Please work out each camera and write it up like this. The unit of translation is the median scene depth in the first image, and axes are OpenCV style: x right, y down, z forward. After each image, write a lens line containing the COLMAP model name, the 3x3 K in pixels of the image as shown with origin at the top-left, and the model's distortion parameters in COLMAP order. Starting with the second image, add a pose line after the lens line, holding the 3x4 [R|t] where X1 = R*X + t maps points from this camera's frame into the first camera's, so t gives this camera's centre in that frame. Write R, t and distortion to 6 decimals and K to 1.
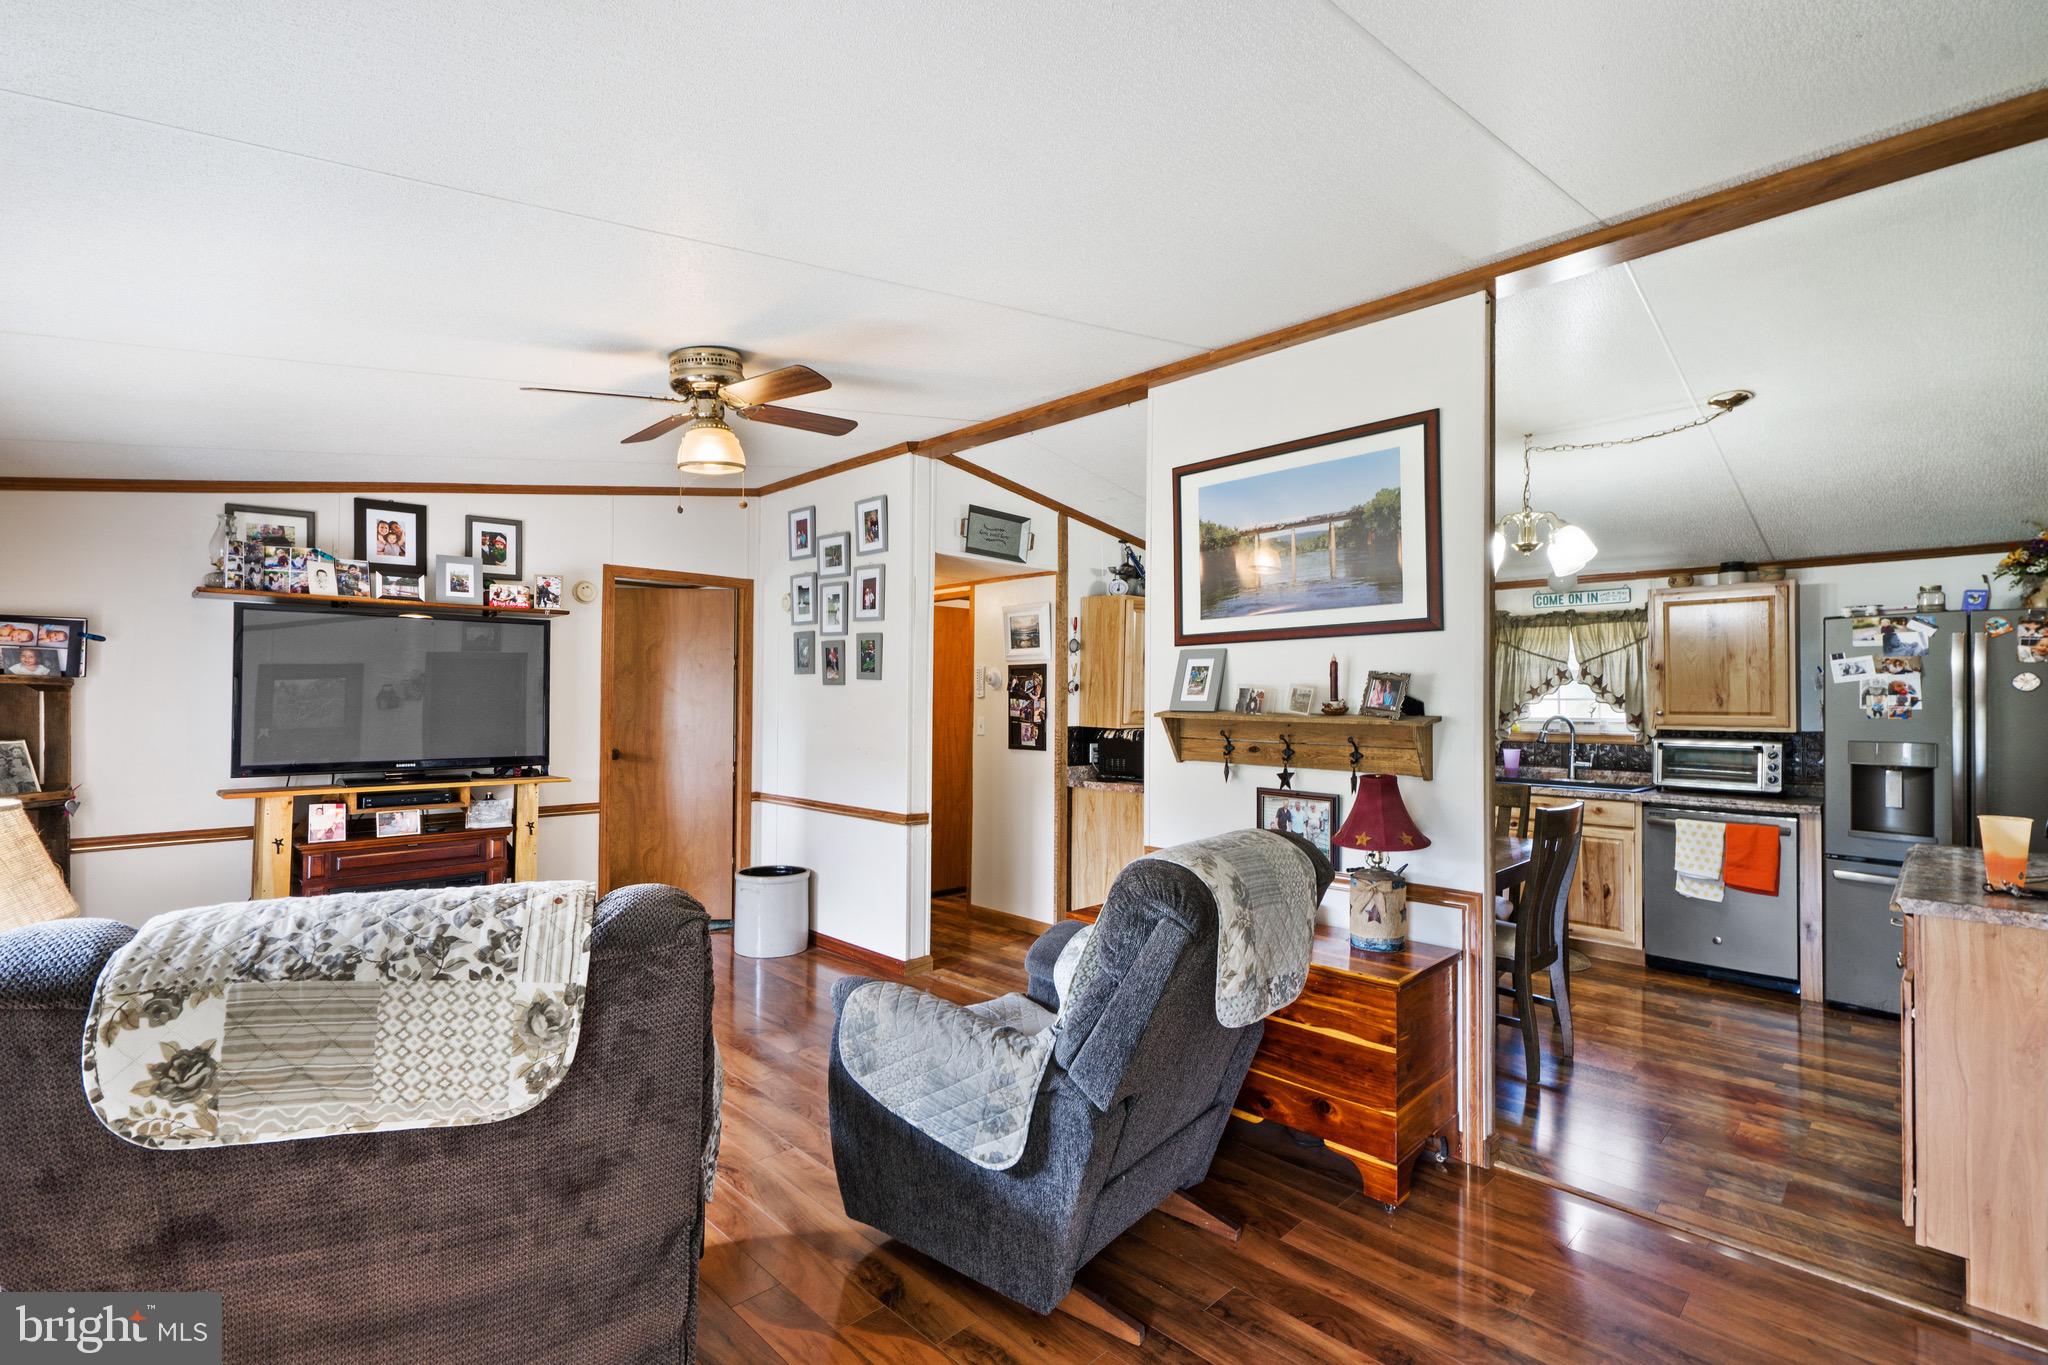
lens RADIAL K [[932.1, 0, 1005.7], [0, 932.1, 684.1], [0, 0, 1]] dist [0.000979, 0.000119]
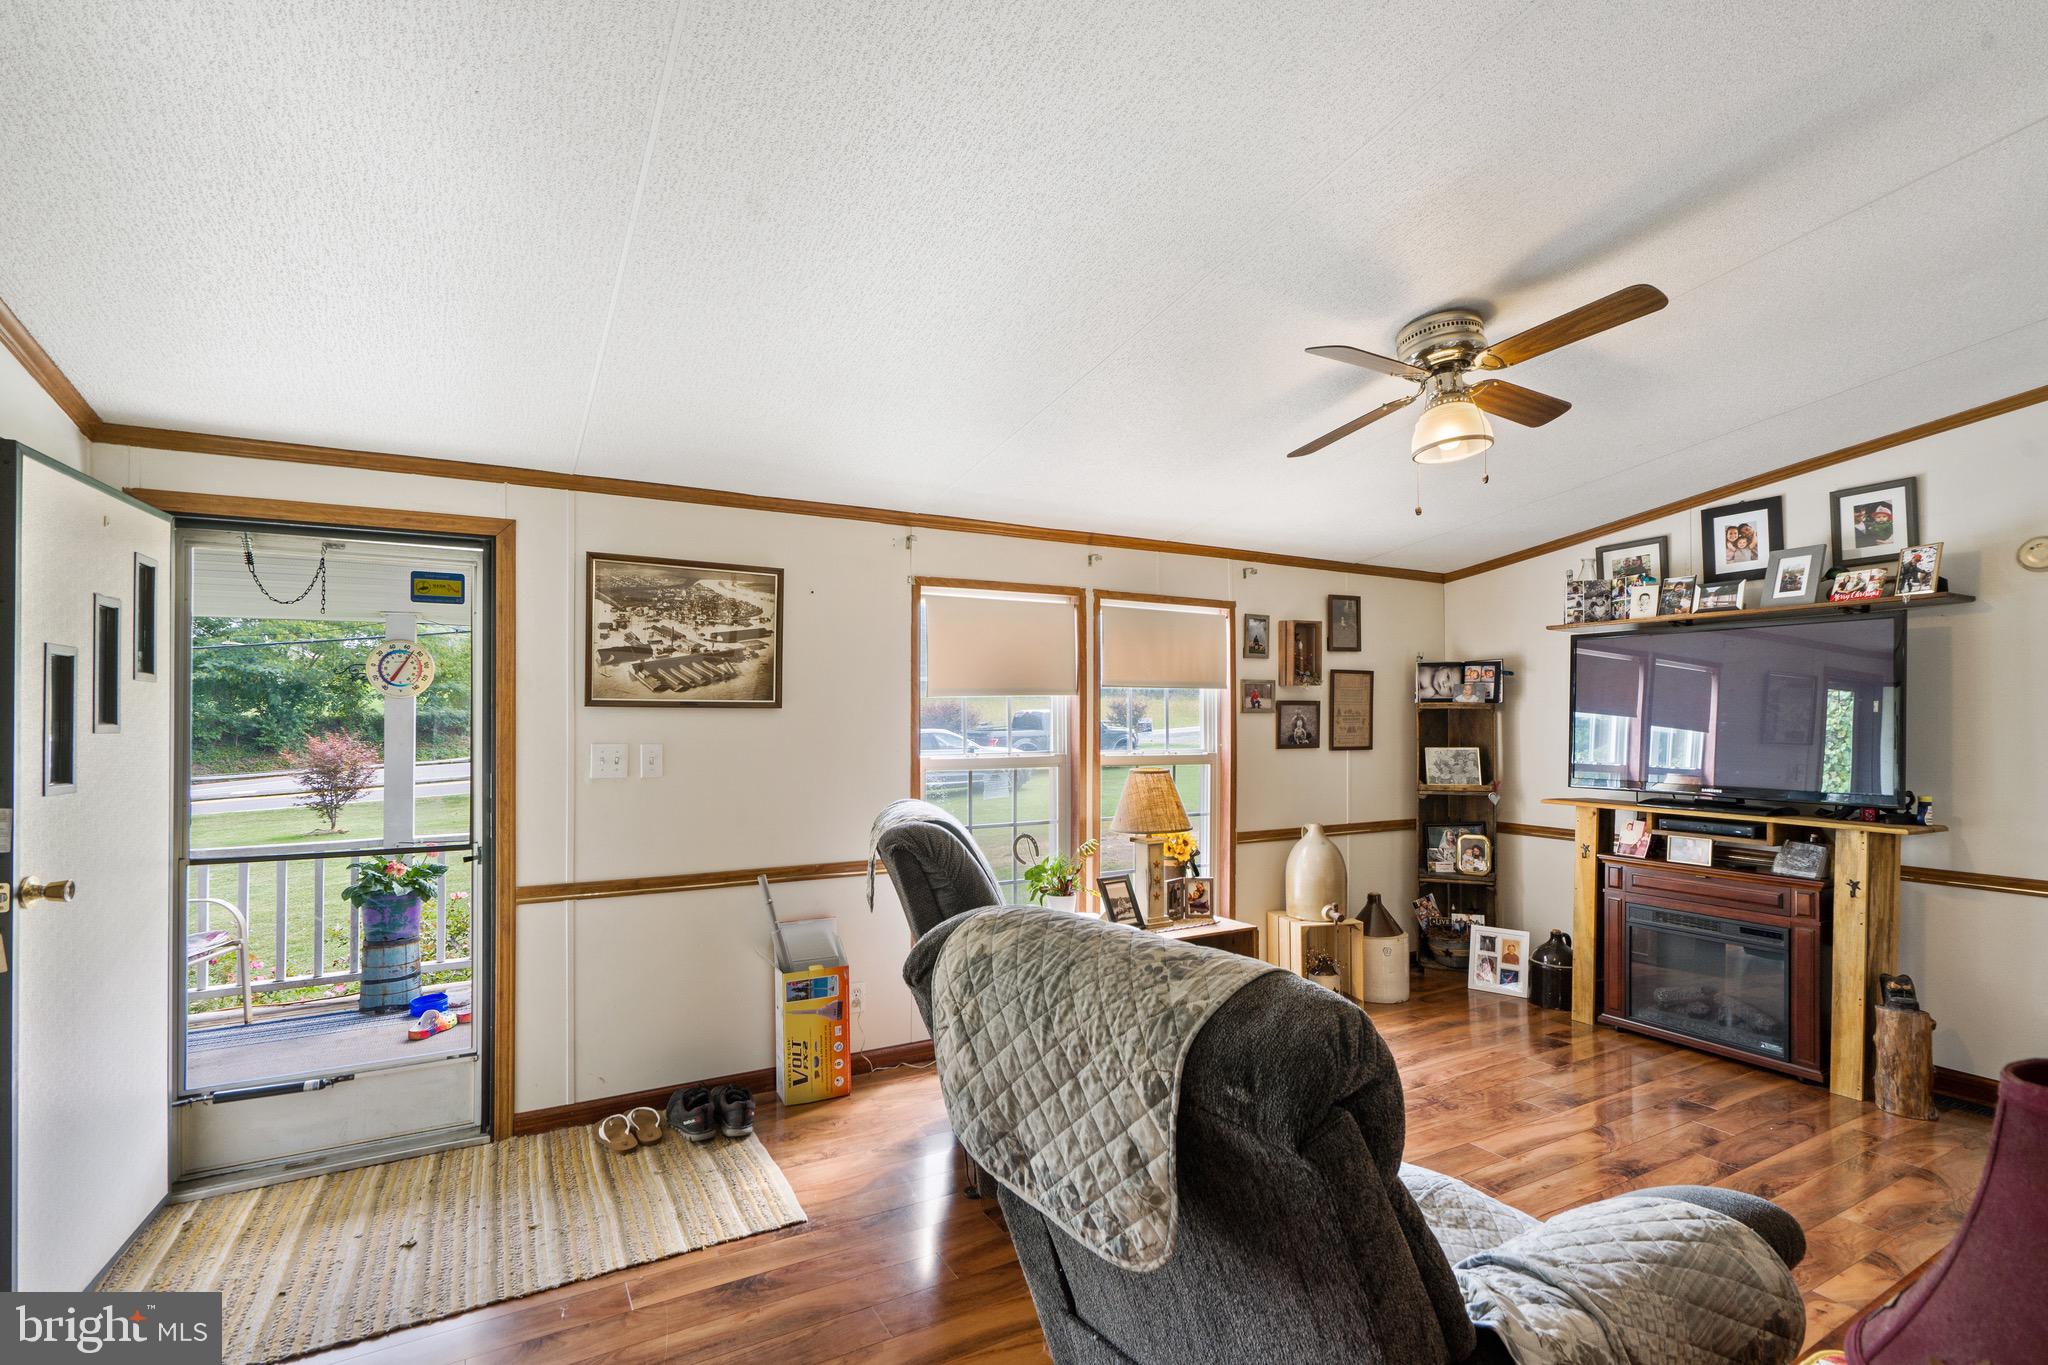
lens RADIAL K [[953.4, 0, 1006.4], [0, 953.4, 713.0], [0, 0, 1]] dist [0.002394, 0.001410]
pose [[-0.253702, -0.009129, -0.967239, 0.412562], [0.012626, 0.999839, -0.012748, 0.012551], [0.967200, -0.015447, -0.253545, 0.519079]]
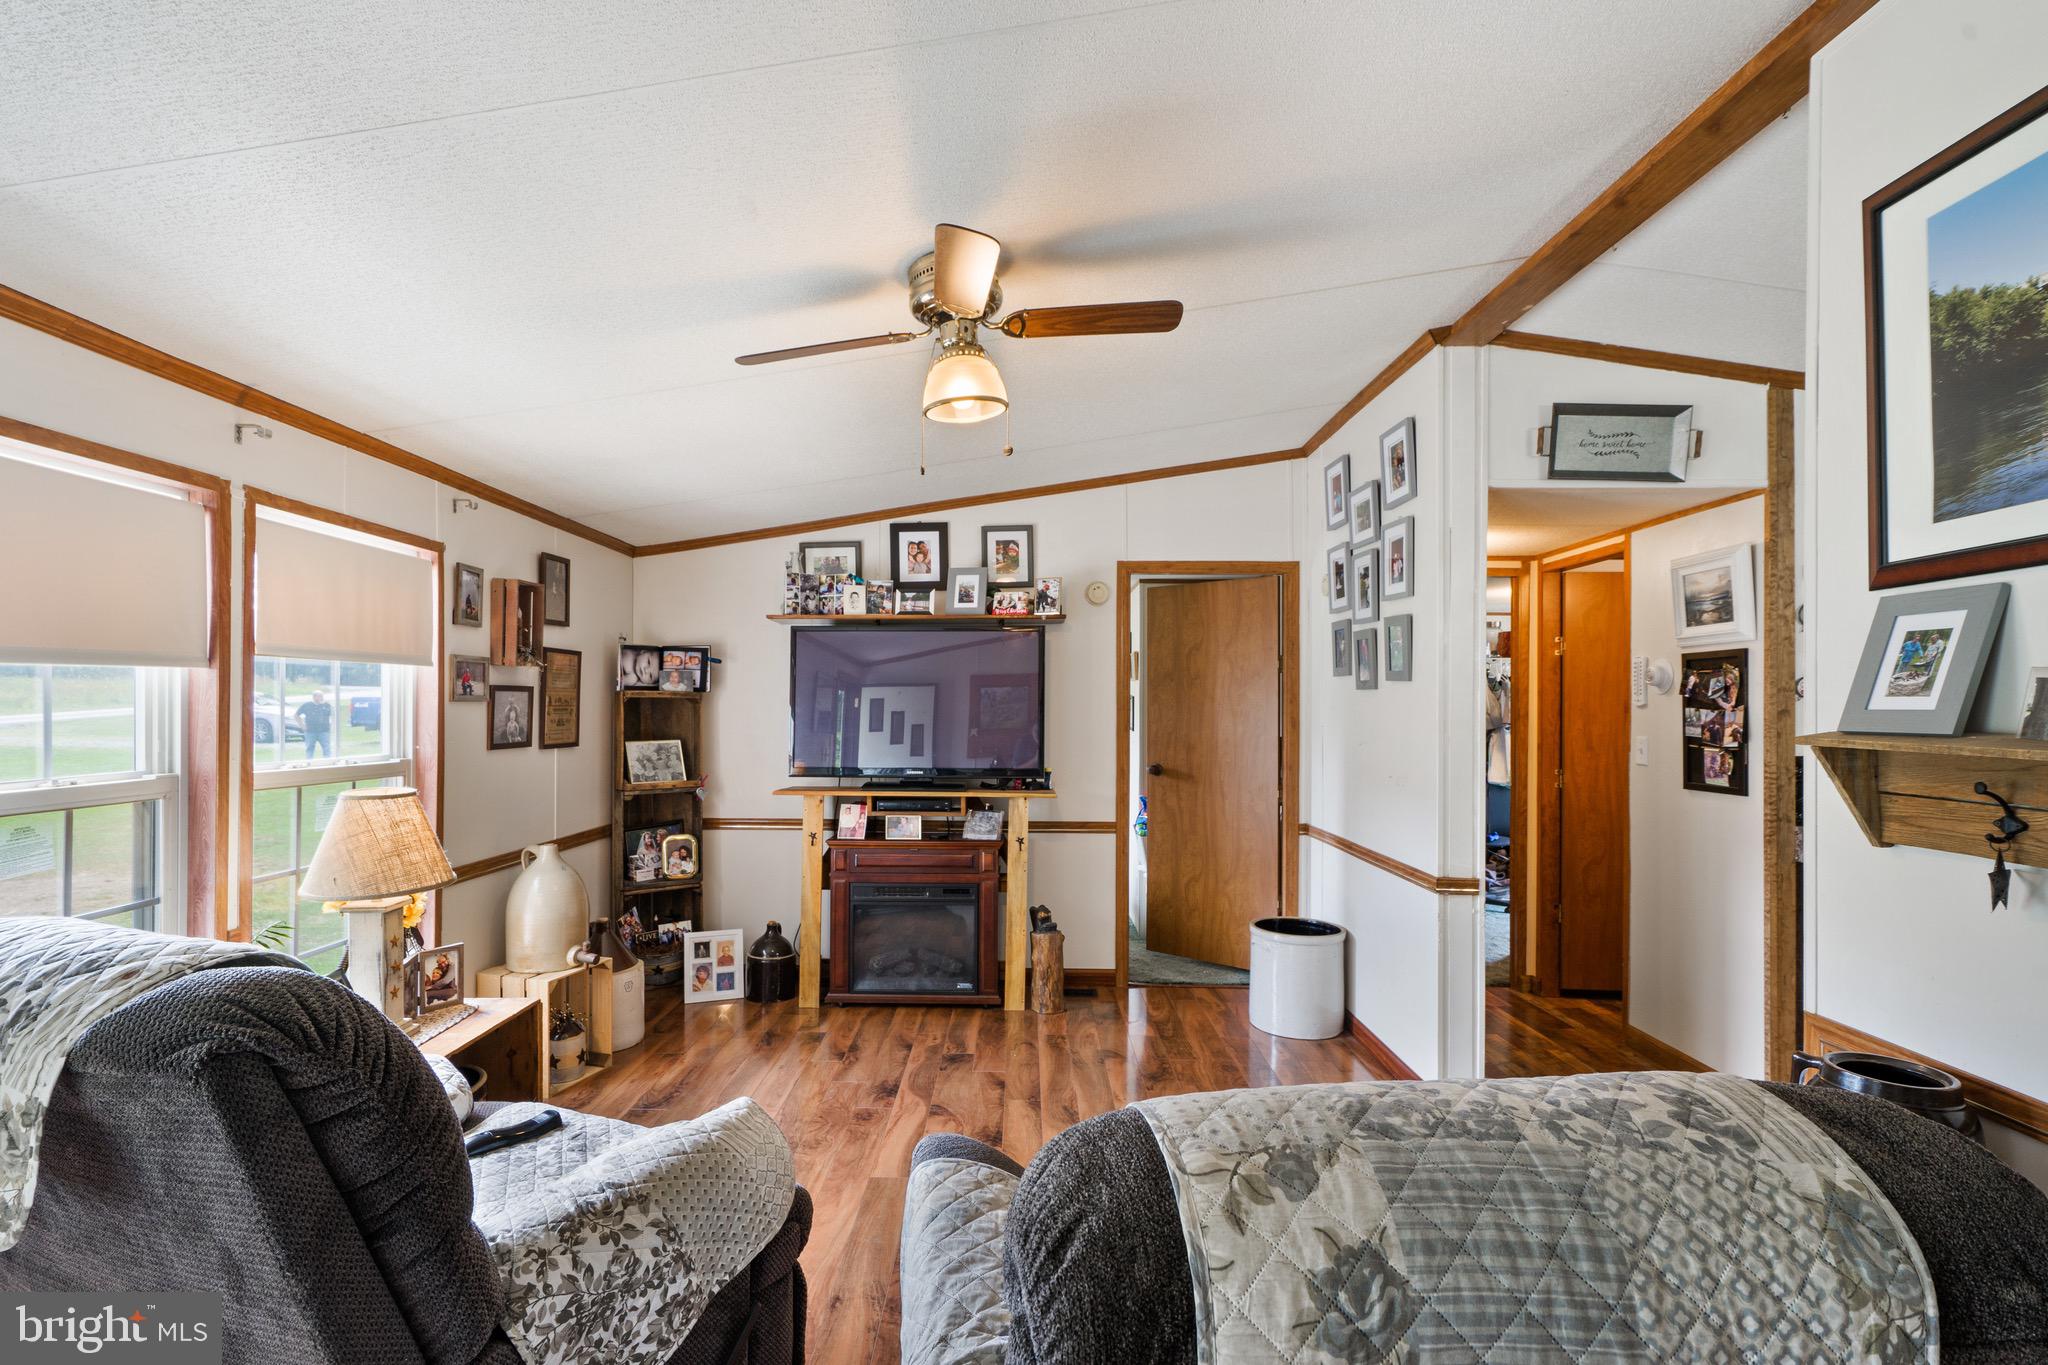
lens RADIAL K [[951.7, 0, 1003.1], [0, 951.7, 702.7], [0, 0, 1]] dist [0.001141, 0.001576]
pose [[0.703485, -0.005801, -0.710687, 0.170119], [0.011687, 0.999926, 0.003406, 0.006123], [0.710614, -0.010701, 0.703500, 0.293517]]
